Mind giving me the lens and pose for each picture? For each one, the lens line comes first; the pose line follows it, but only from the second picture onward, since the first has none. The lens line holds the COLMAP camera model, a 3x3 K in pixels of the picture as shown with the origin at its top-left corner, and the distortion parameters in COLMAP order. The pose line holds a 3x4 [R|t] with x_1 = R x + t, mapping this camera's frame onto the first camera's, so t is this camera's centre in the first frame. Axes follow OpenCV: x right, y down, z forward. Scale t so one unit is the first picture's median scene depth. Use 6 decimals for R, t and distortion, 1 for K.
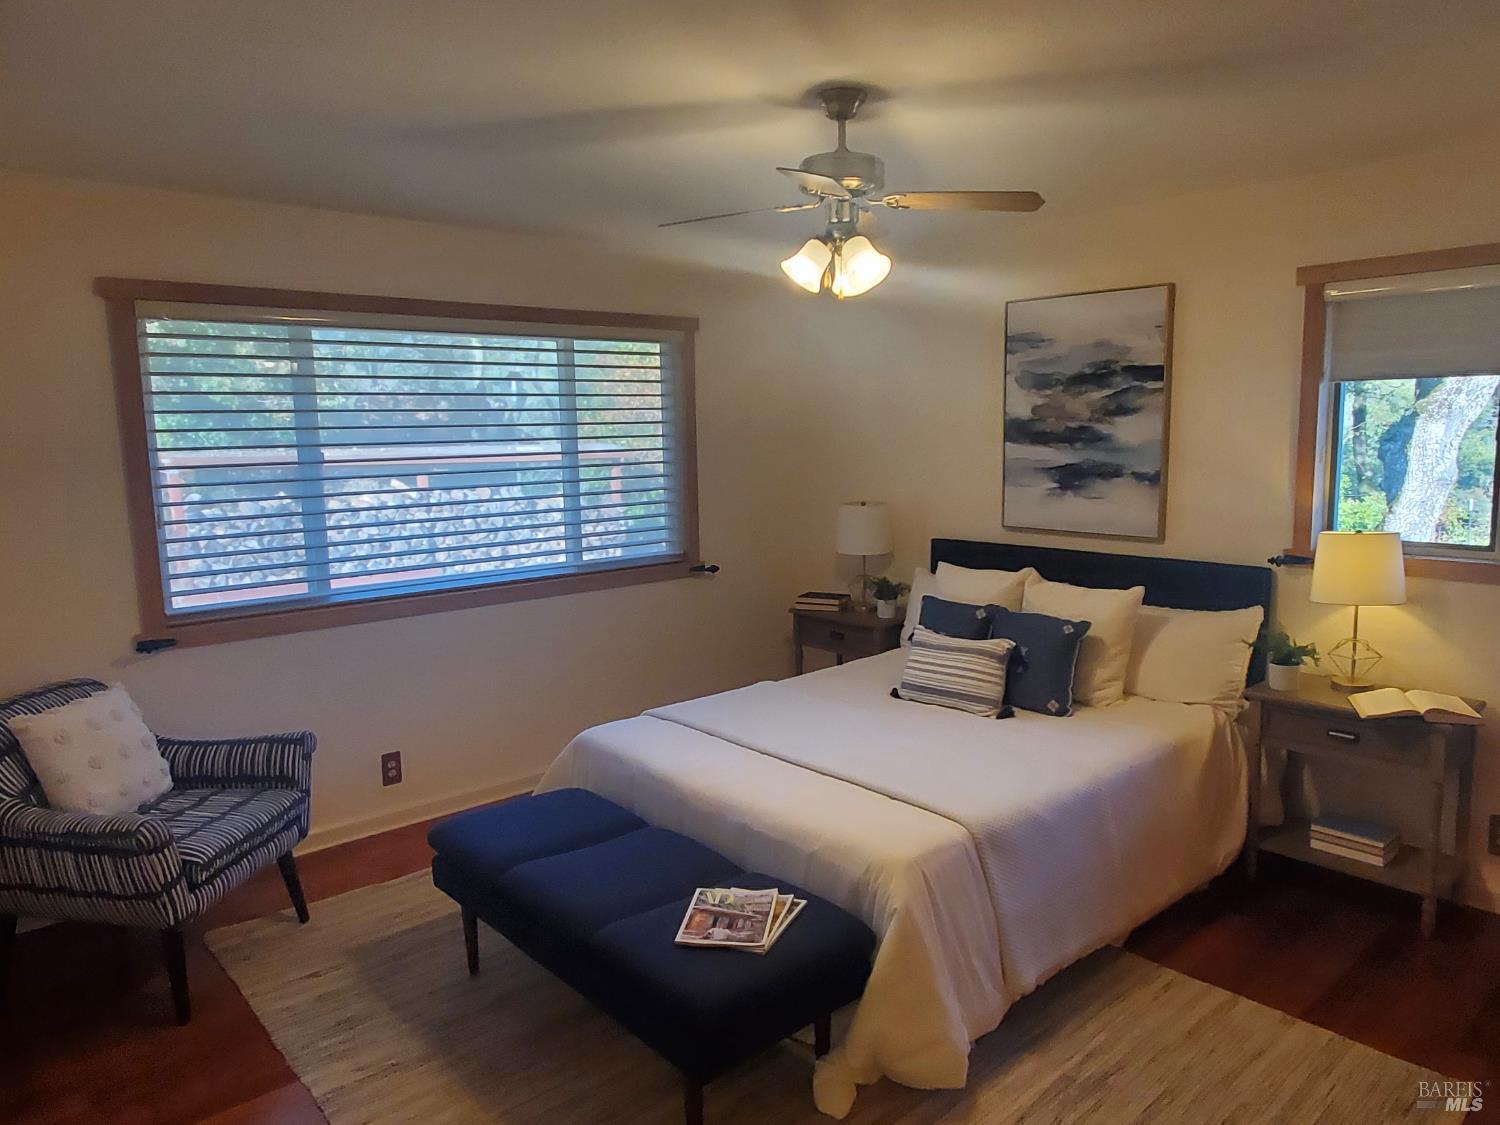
lens RADIAL K [[1033.6, 0, 773.6], [0, 1033.6, 565.0], [0, 0, 1]] dist [0.008514, 0.005621]
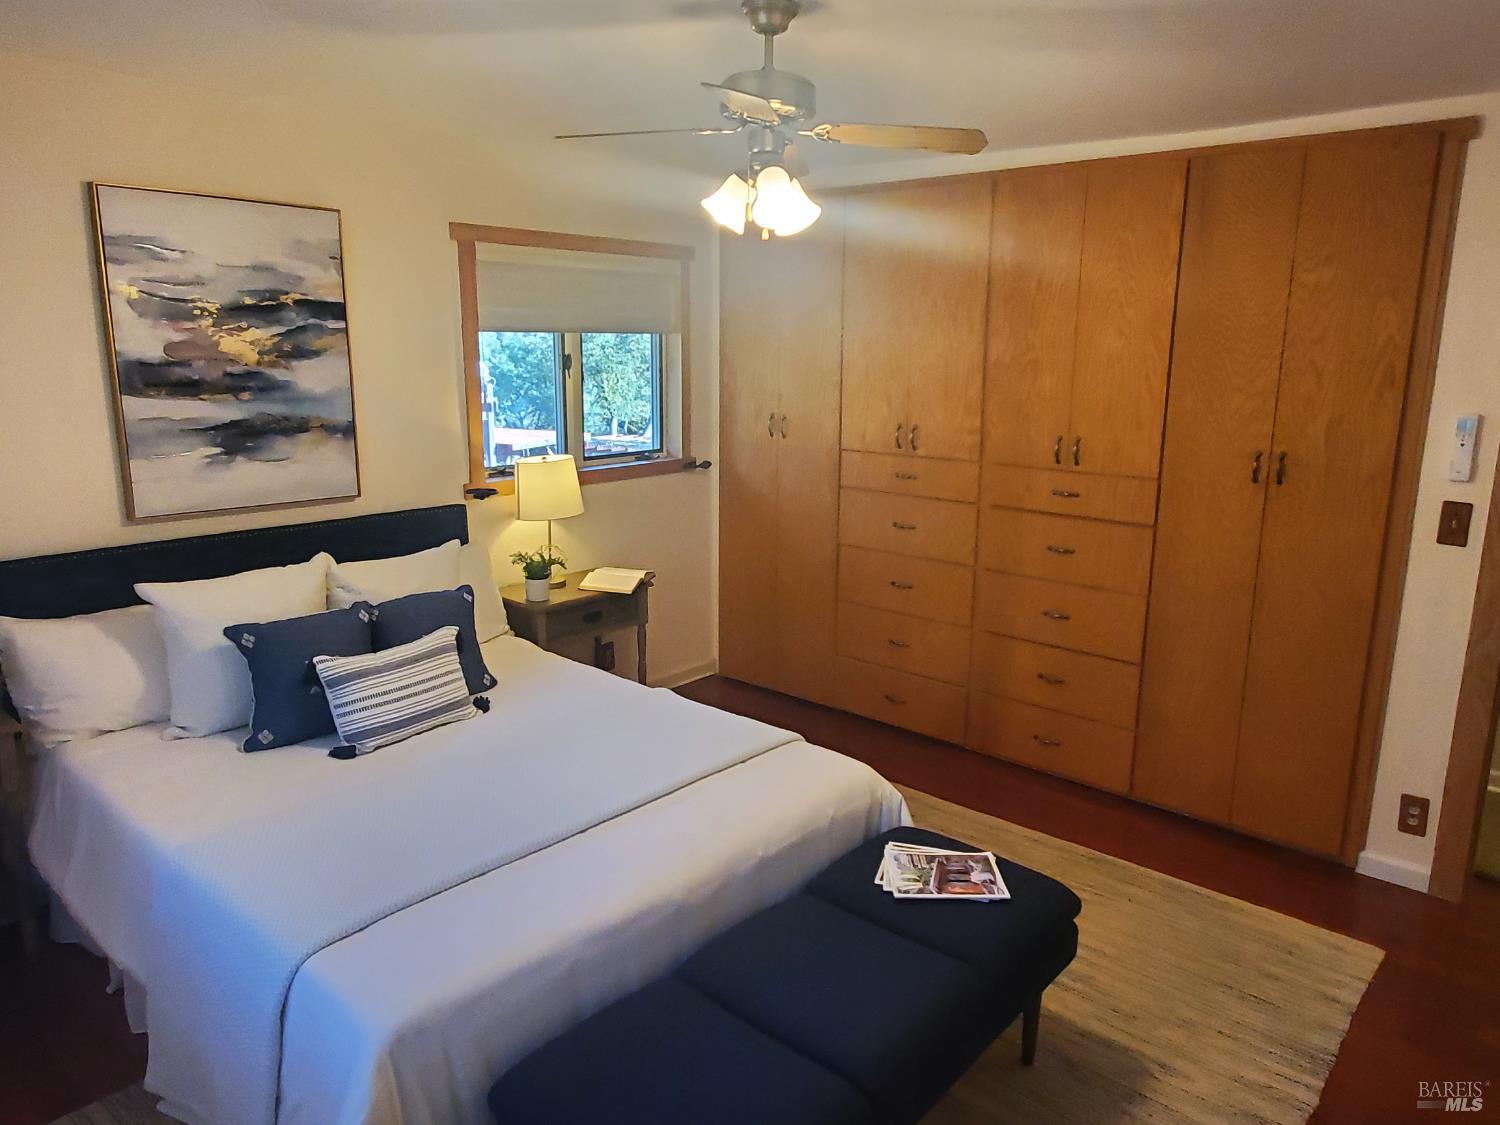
lens RADIAL K [[1033.6, 0, 773.6], [0, 1033.6, 565.0], [0, 0, 1]] dist [0.008514, 0.005621]
pose [[-0.126477, -0.202464, 0.971088, -0.563096], [0.117595, 0.968986, 0.217342, -0.118689], [-0.984975, 0.141684, -0.098746, 0.720903]]
